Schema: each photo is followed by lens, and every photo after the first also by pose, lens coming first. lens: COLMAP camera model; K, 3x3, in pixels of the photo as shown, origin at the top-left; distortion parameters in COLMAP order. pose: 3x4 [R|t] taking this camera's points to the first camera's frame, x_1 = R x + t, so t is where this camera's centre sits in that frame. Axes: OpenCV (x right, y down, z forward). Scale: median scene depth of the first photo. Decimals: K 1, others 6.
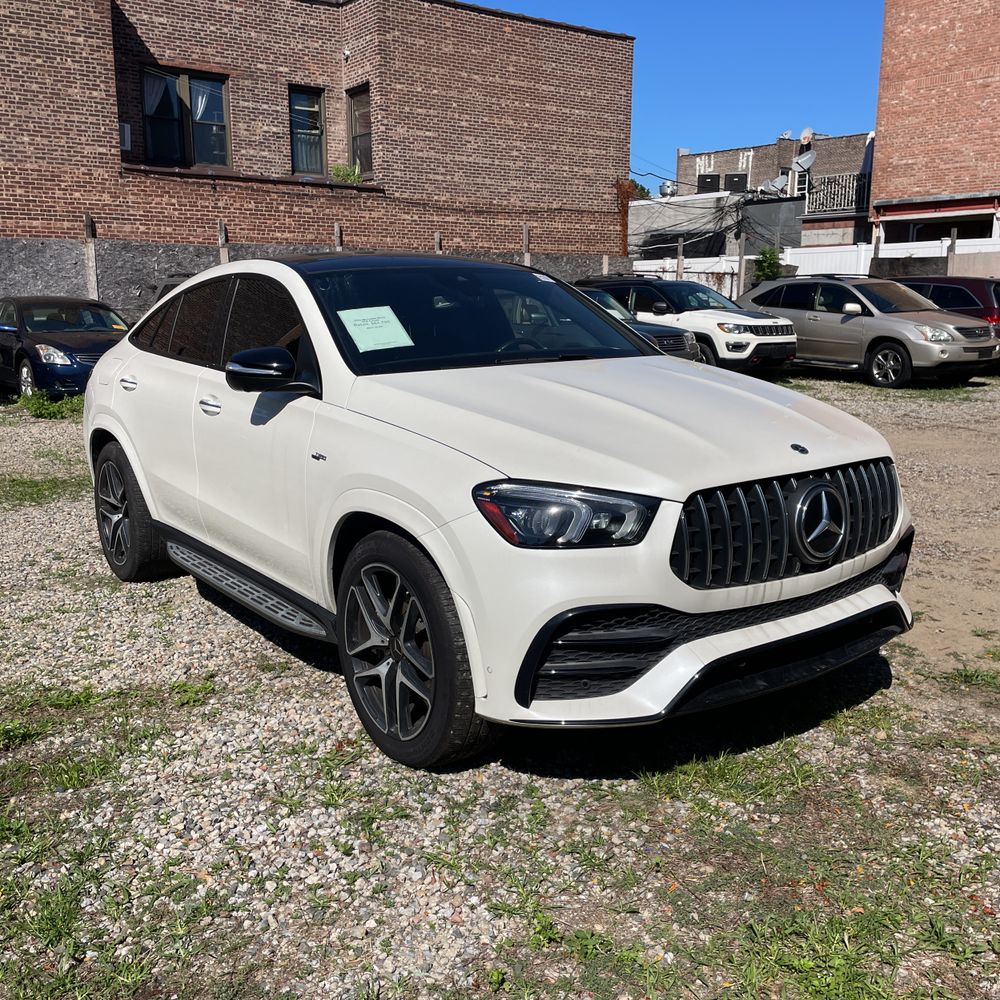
lens RADIAL K [[1009.2, 0, 527.3], [0, 1009.2, 499.1], [0, 0, 1]] dist [0.089941, -0.127167]
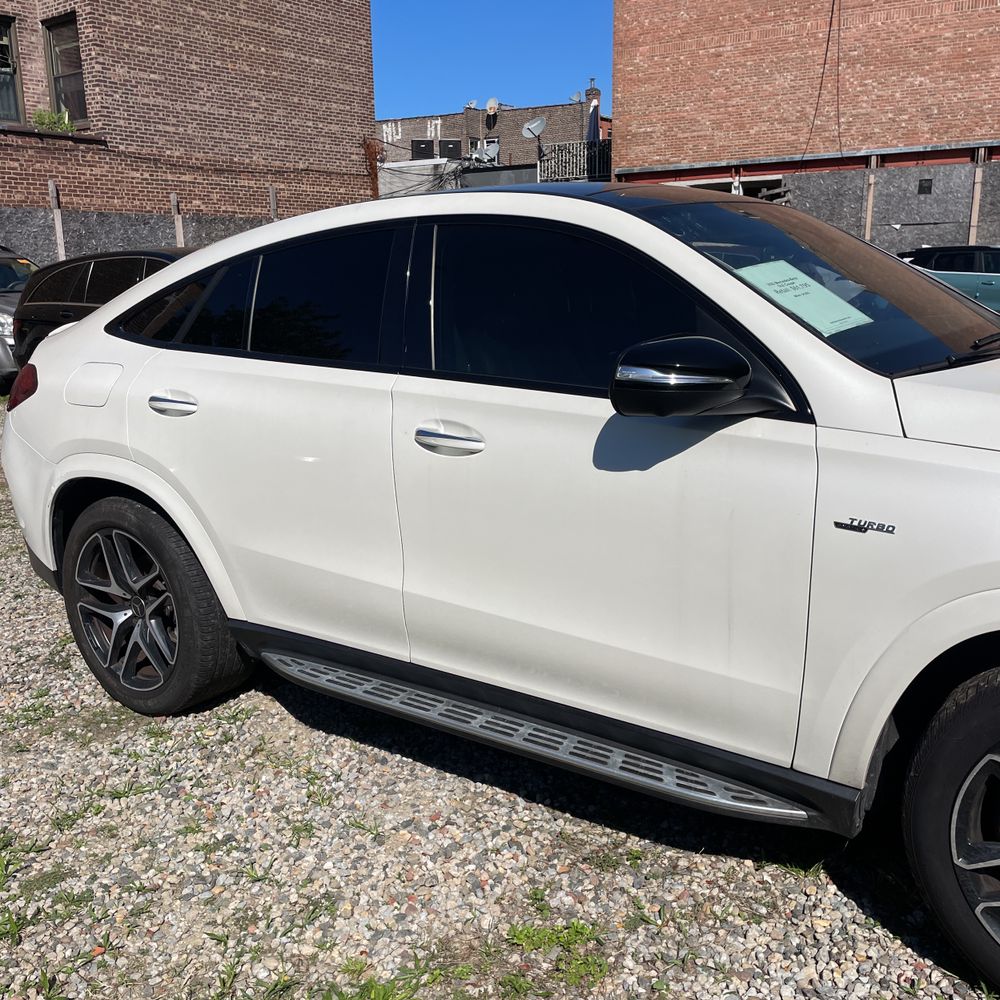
lens RADIAL K [[1001.8, 0, 517.2], [0, 1001.8, 512.6], [0, 0, 1]] dist [0.085362, -0.120606]
pose [[0.949691, -0.087590, 0.300689, -0.101886], [0.075790, 0.995834, 0.050710, -0.016914], [-0.303878, -0.025369, 0.952373, 0.095847]]
